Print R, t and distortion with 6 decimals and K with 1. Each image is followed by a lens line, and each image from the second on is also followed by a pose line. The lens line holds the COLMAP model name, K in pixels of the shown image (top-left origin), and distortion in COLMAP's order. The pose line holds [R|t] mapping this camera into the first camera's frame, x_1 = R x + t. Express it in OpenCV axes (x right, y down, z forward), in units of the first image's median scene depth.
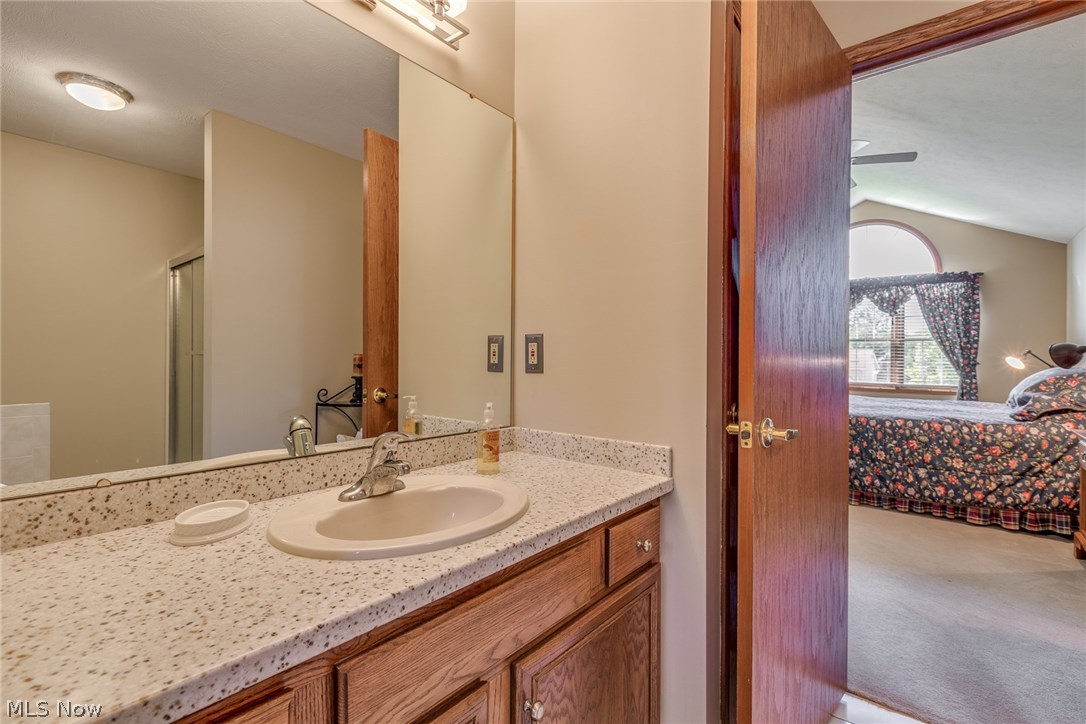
lens RADIAL K [[484.5, 0, 543.6], [0, 484.5, 360.2], [0, 0, 1]] dist [0.001574, -0.000792]
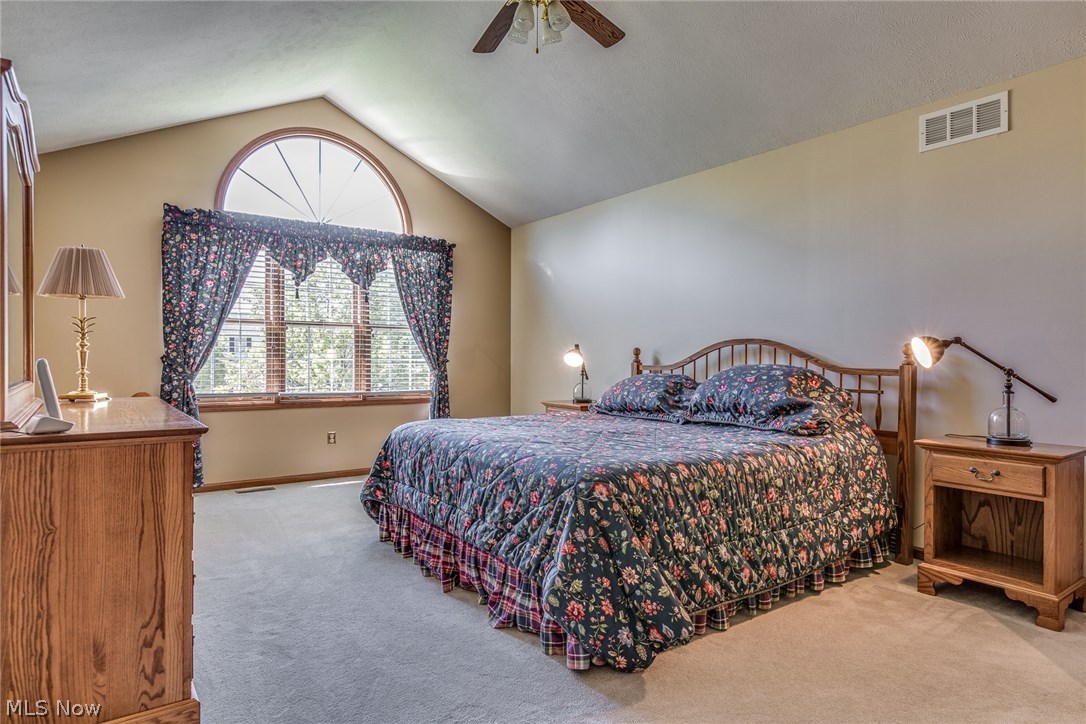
lens RADIAL K [[629.8, 0, 543.0], [0, 629.8, 362.0], [0, 0, 1]] dist [0.001051, -0.000041]
pose [[0.259579, -0.015292, 0.965601, -0.049745], [0.005181, 0.999882, 0.014443, -0.004625], [-0.965708, 0.001253, 0.259628, 0.622476]]
